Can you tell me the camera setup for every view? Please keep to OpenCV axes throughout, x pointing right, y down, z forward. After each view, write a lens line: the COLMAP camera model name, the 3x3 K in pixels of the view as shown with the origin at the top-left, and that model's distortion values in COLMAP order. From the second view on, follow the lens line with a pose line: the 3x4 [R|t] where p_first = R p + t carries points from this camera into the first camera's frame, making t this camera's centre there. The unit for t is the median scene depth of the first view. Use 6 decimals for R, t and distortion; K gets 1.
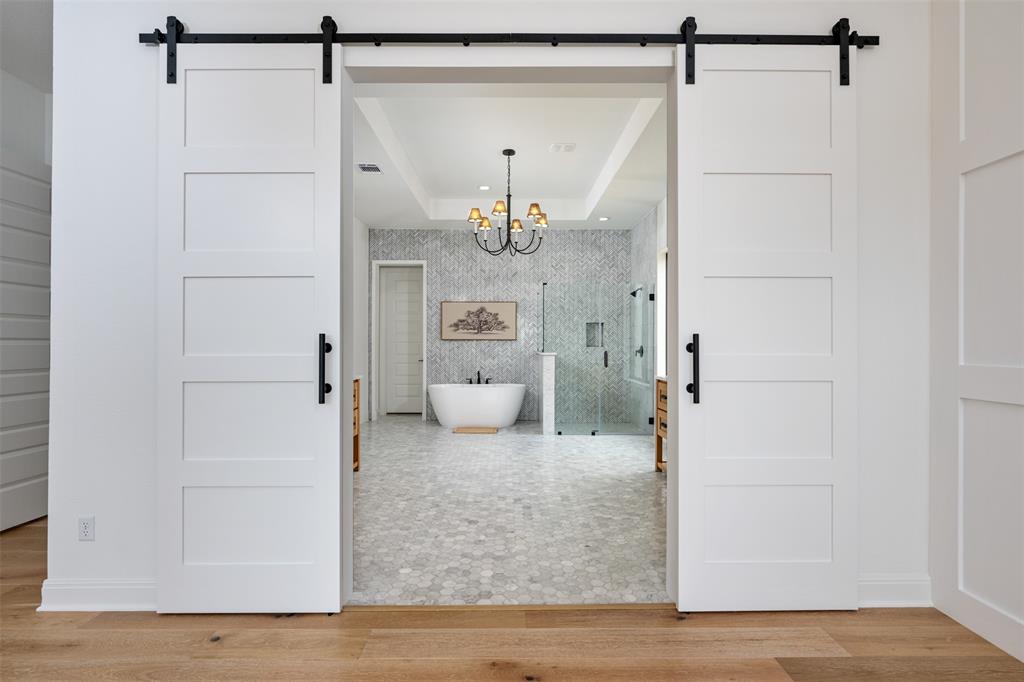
lens RADIAL K [[464.6, 0, 511.6], [0, 464.6, 345.2], [0, 0, 1]] dist [-0.000203, -0.000176]
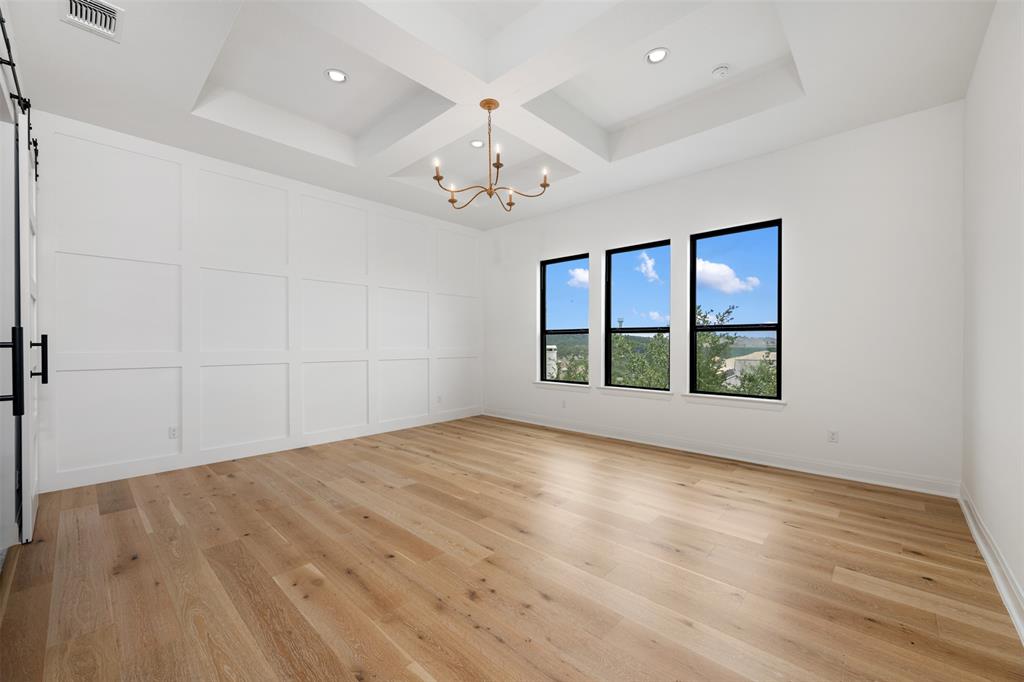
lens RADIAL K [[405.4, 0, 510.2], [0, 405.4, 341.0], [0, 0, 1]] dist [-0.000212, 0.000661]
pose [[-0.723997, 0.001531, 0.689801, -1.533036], [-0.001382, 0.999992, -0.003670, -0.003614], [-0.689802, -0.003610, -0.723990, 0.947885]]
